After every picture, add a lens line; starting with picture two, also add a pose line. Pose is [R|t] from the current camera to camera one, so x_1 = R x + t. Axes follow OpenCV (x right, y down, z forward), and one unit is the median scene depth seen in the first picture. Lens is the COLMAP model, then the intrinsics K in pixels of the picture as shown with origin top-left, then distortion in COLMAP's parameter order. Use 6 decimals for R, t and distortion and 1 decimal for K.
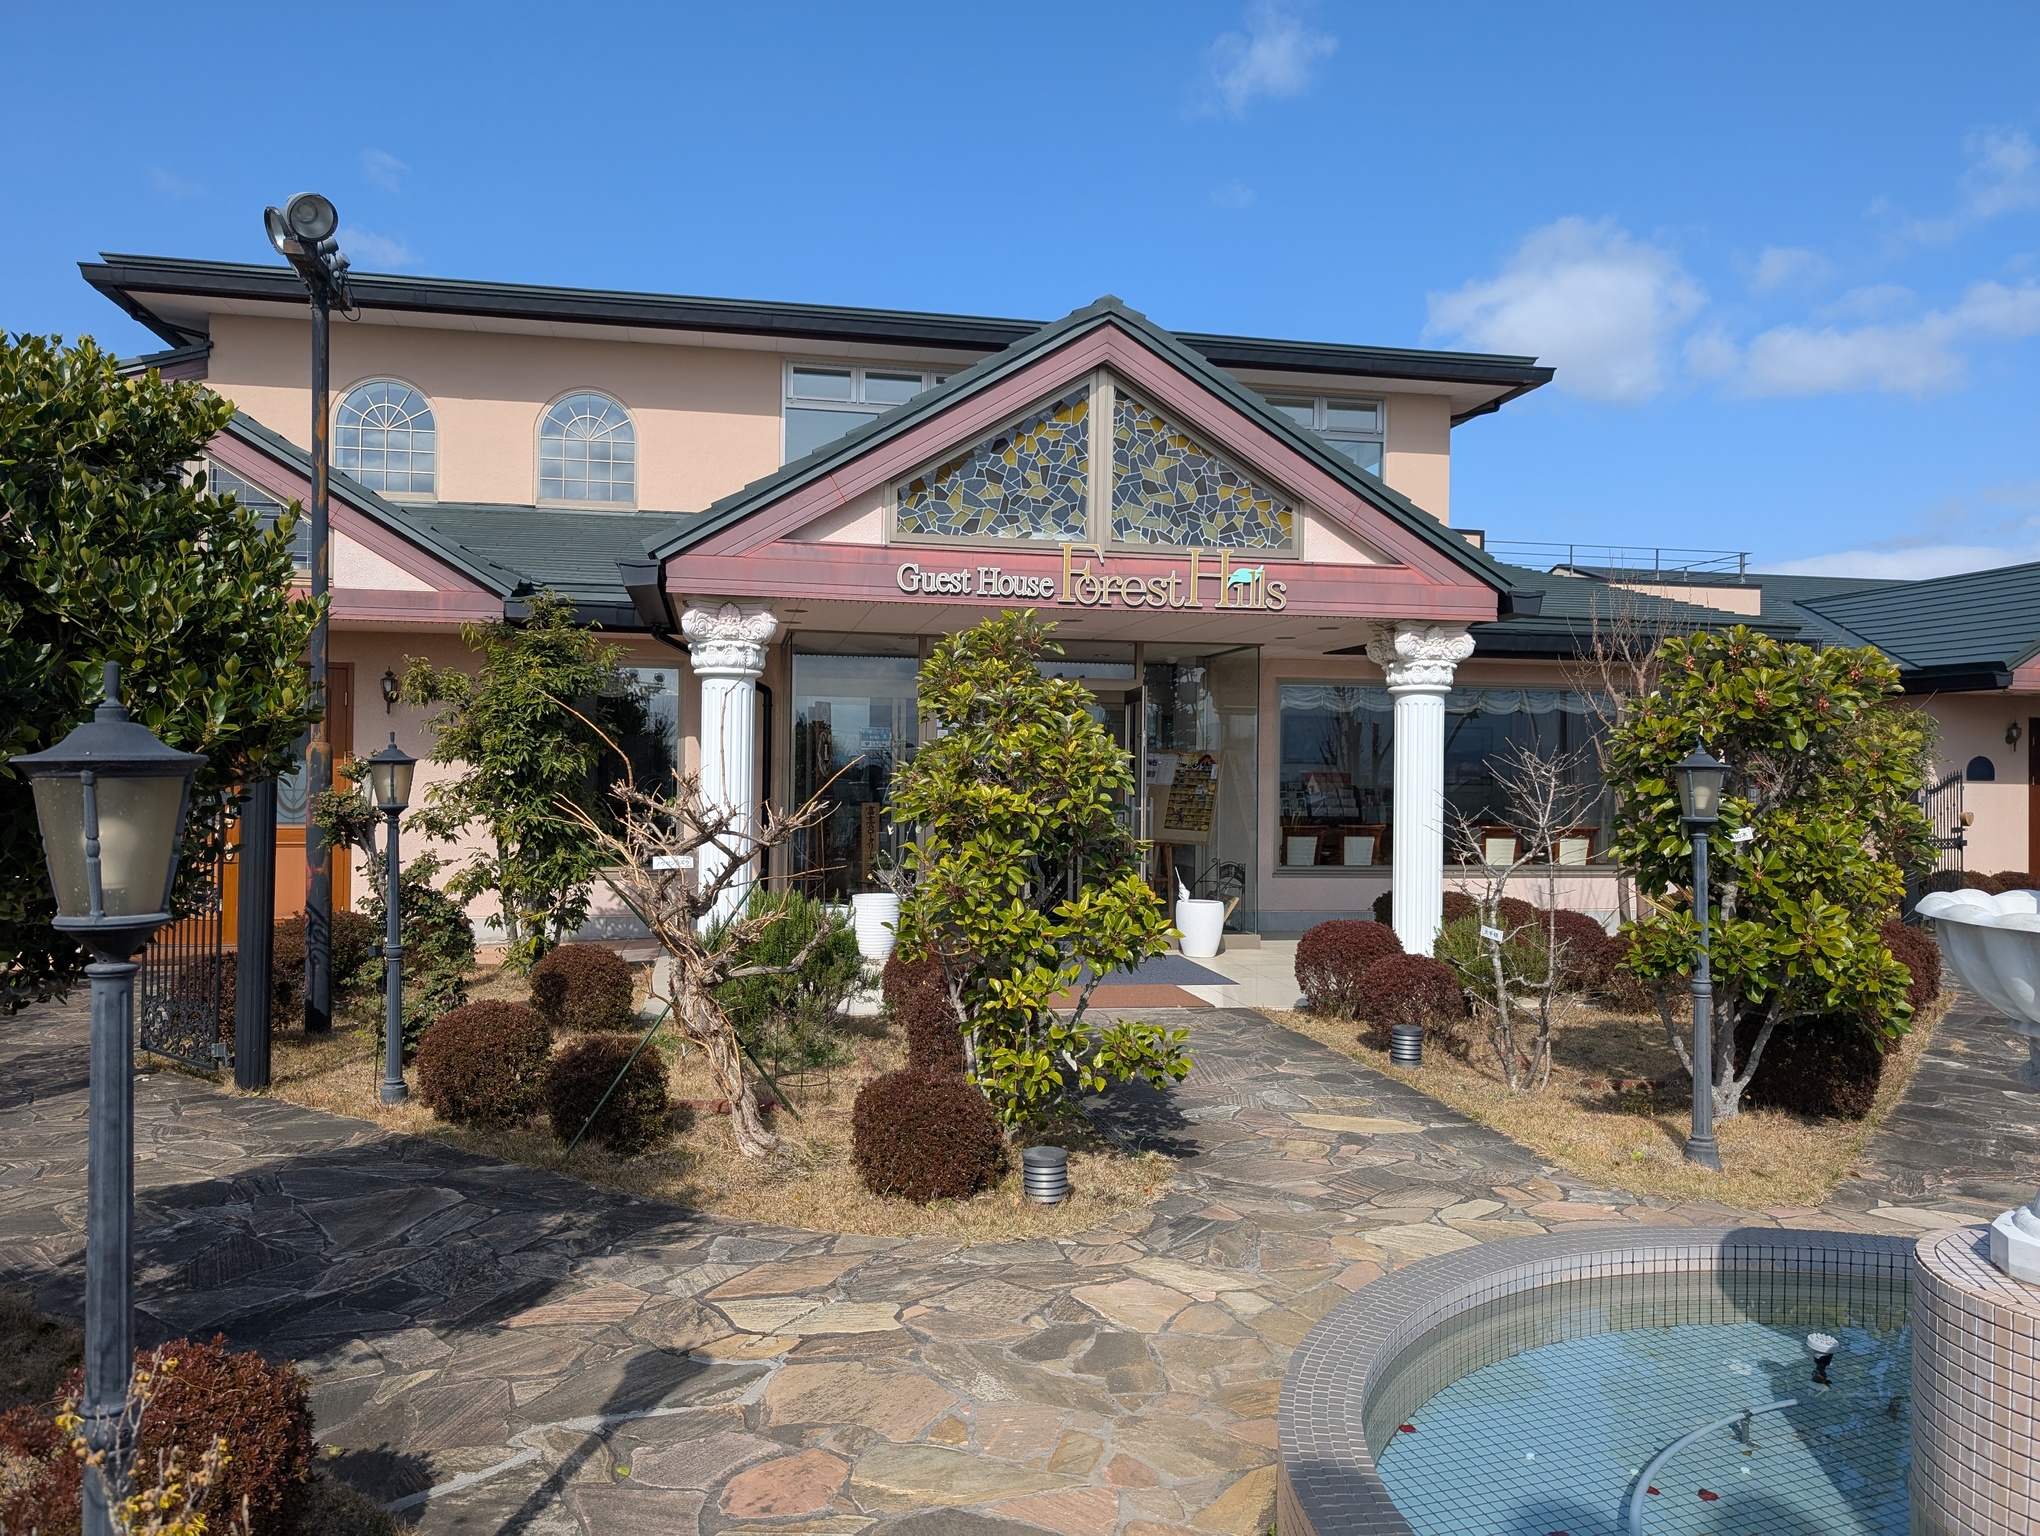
lens RADIAL K [[1454.3, 0, 1028.8], [0, 1454.3, 775.3], [0, 0, 1]] dist [0.037115, -0.038126]
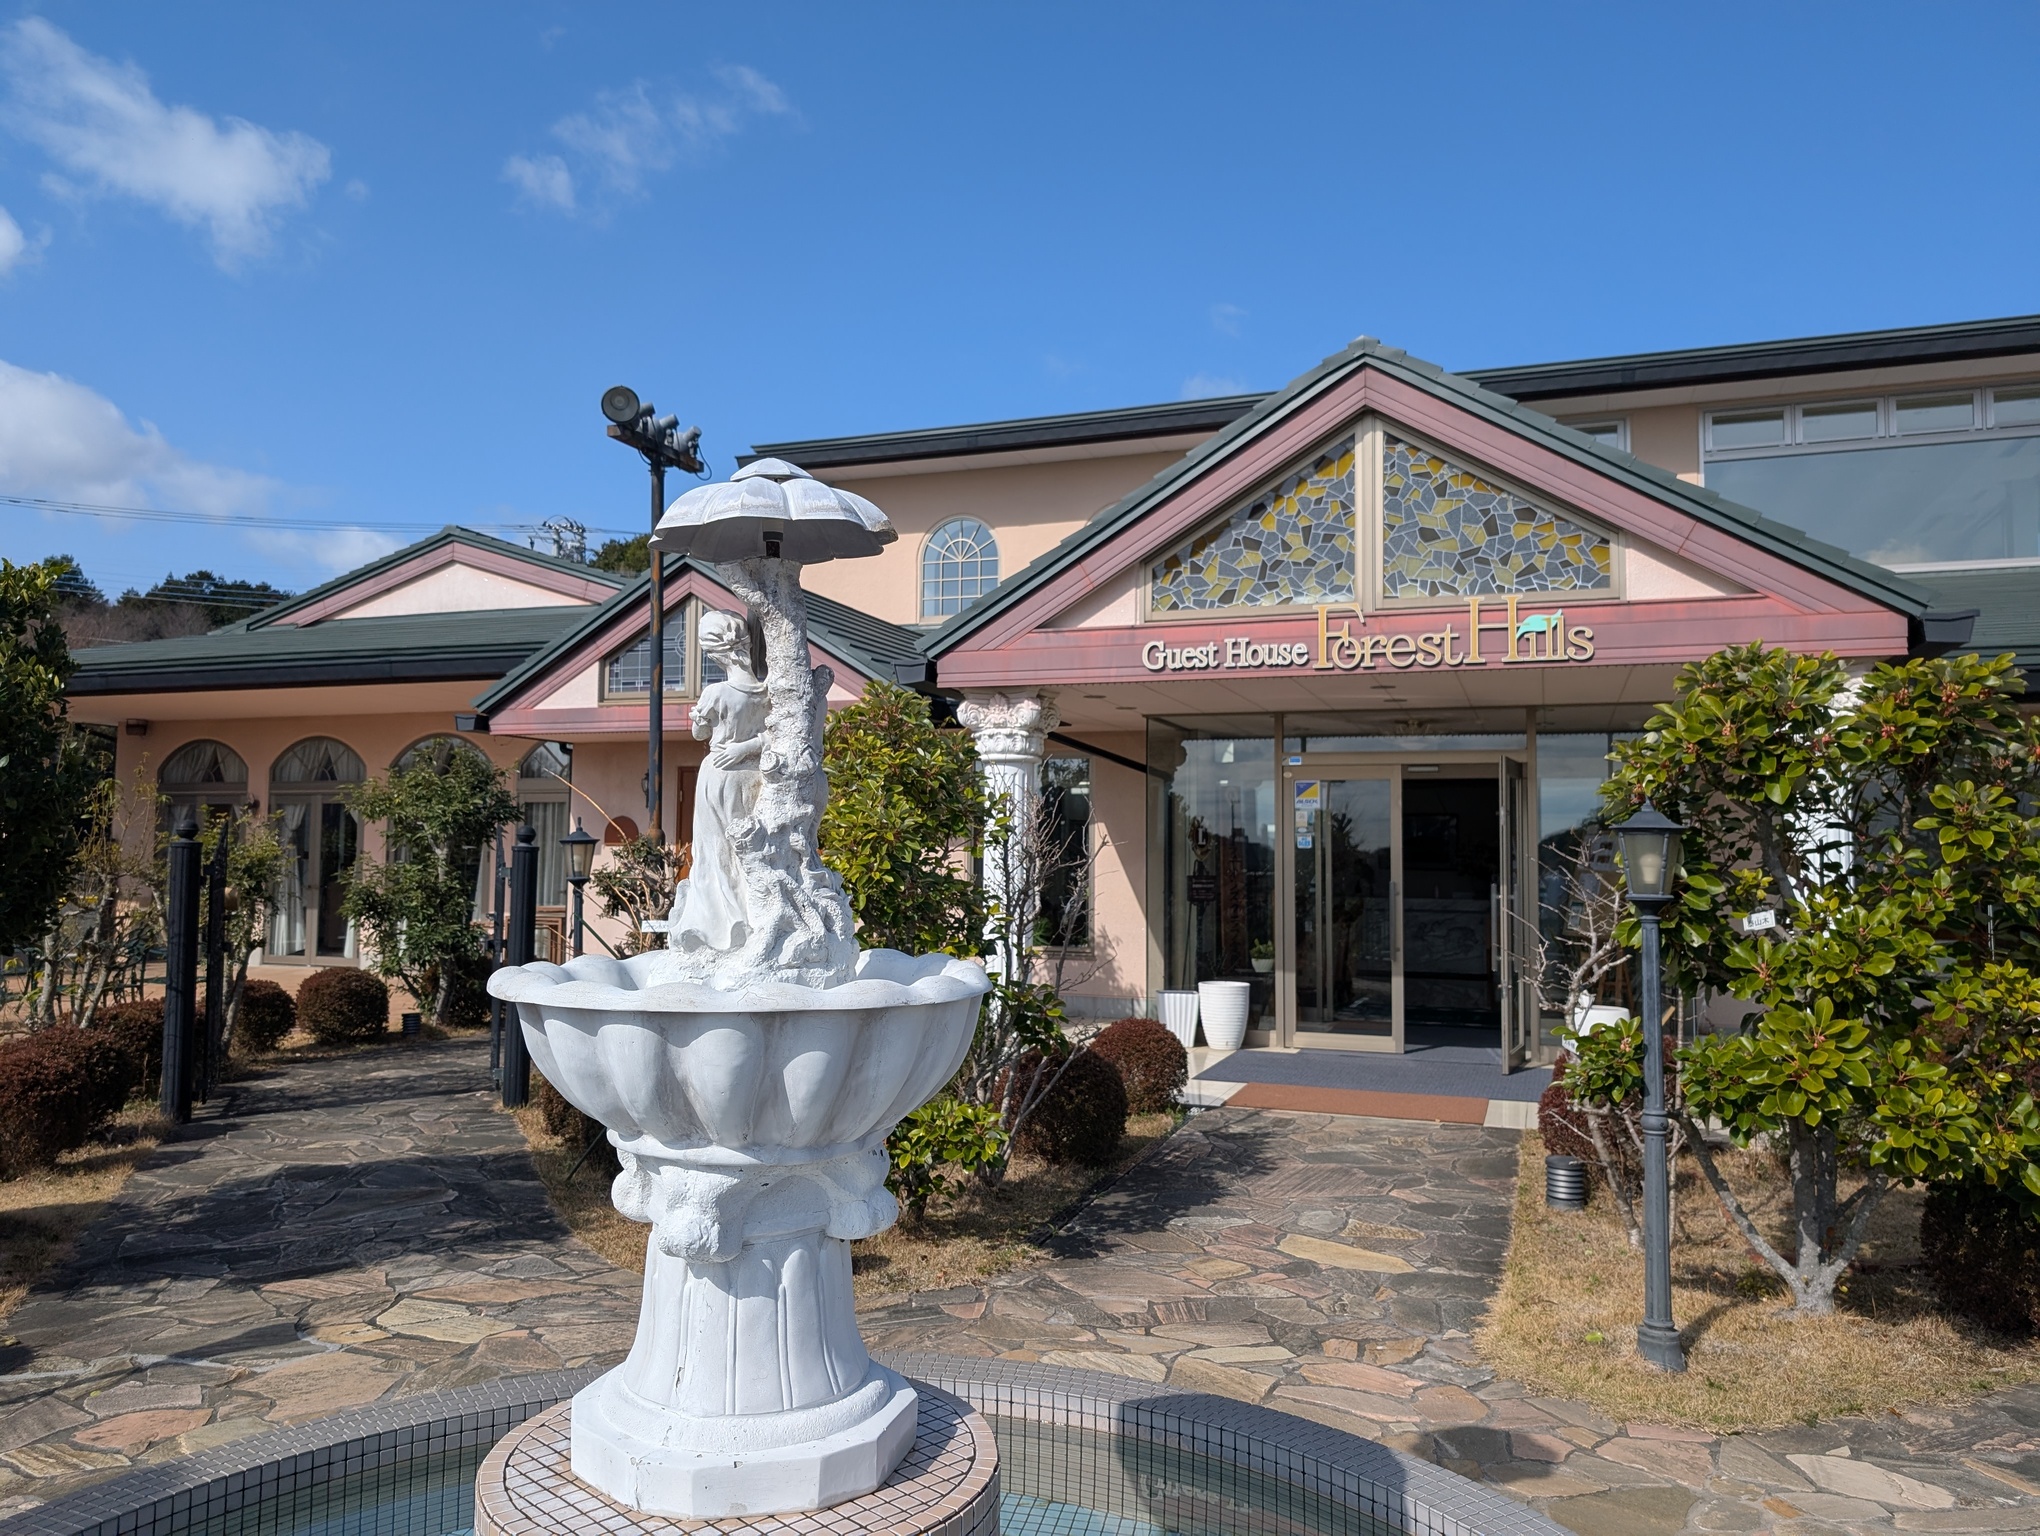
lens RADIAL K [[1454.3, 0, 957.4], [0, 1454.3, 790.3], [0, 0, 1]] dist [0.037115, -0.038126]
pose [[0.852064, -0.027766, -0.522700, 0.459638], [-0.000979, 0.998506, -0.054637, 0.013778], [0.523436, 0.047066, 0.850764, 0.135567]]
